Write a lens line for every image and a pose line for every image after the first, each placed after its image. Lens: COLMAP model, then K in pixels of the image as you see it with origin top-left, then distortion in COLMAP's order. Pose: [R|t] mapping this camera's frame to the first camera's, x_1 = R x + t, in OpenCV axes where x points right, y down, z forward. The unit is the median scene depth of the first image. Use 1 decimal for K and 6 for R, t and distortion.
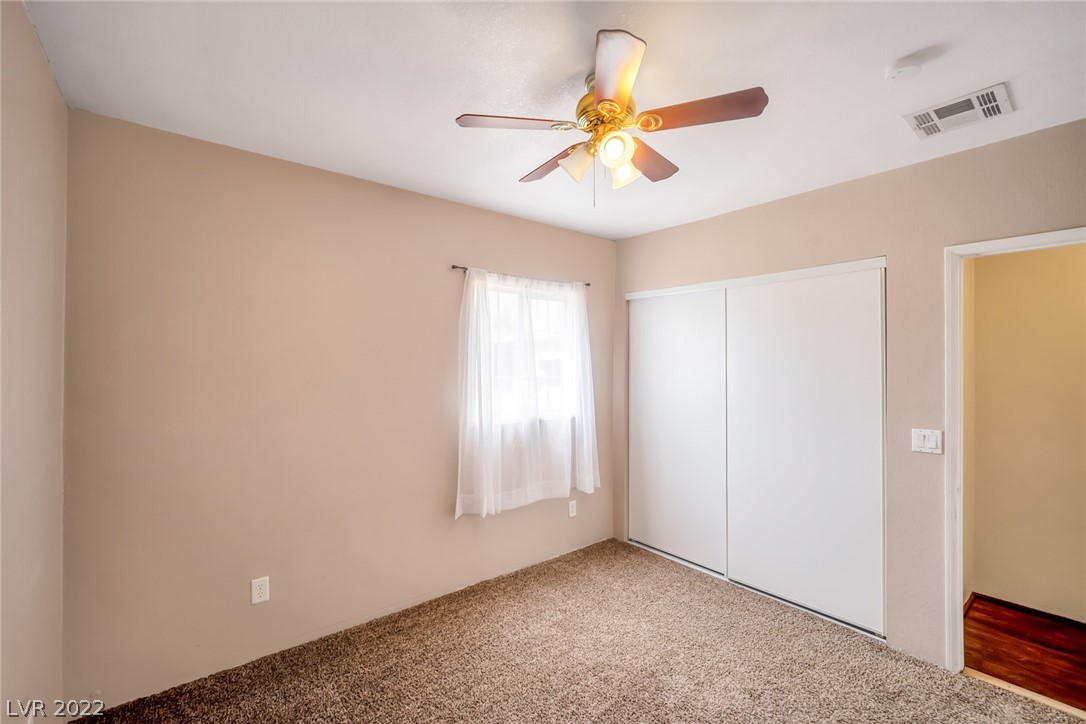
lens RADIAL K [[481.3, 0, 543.0], [0, 481.3, 362.0], [0, 0, 1]] dist [-0.001978, -0.000139]
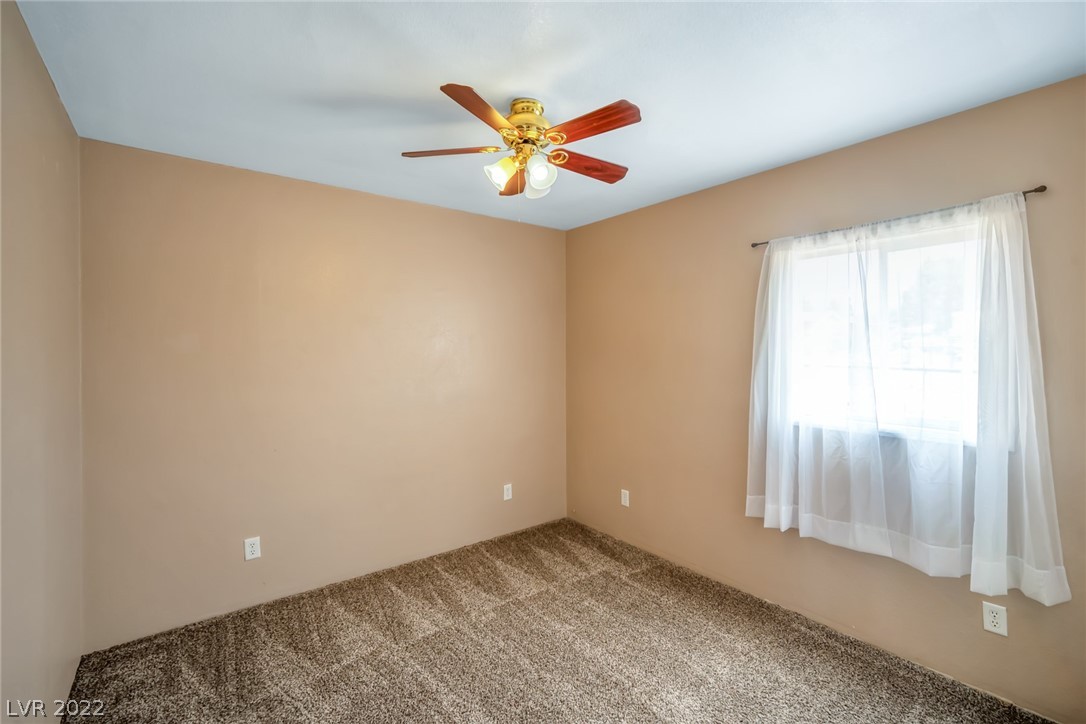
lens RADIAL K [[477.8, 0, 543.3], [0, 477.8, 346.8], [0, 0, 1]] dist [0.001034, 0.000345]
pose [[-0.022649, -0.007439, -0.999716, 0.685754], [0.002294, 0.999969, -0.007493, 0.003708], [0.999741, -0.002463, -0.022631, 0.567659]]
